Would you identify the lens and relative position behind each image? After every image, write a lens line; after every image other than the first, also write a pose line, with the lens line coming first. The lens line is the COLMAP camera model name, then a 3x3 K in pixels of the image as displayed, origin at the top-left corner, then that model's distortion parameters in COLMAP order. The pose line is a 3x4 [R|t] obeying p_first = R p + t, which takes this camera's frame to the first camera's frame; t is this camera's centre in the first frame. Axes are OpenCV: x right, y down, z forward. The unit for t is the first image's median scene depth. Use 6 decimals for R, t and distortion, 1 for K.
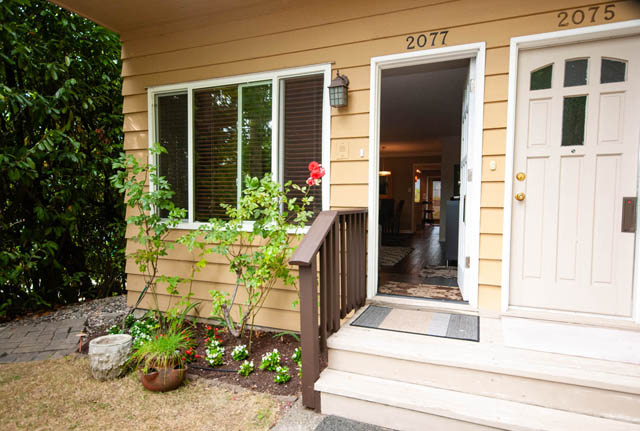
lens RADIAL K [[390.1, 0, 326.1], [0, 390.1, 215.0], [0, 0, 1]] dist [0.001937, -0.001054]
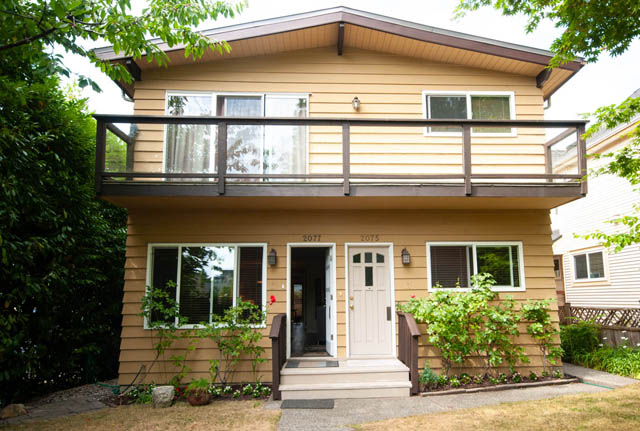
lens RADIAL K [[390.1, 0, 318.9], [0, 390.1, 219.6], [0, 0, 1]] dist [0.001937, -0.001054]
pose [[0.937866, 0.053453, 0.342855, -0.547571], [0.032048, 0.970497, -0.238972, -0.000818], [-0.345514, 0.235112, 0.908484, -1.243963]]
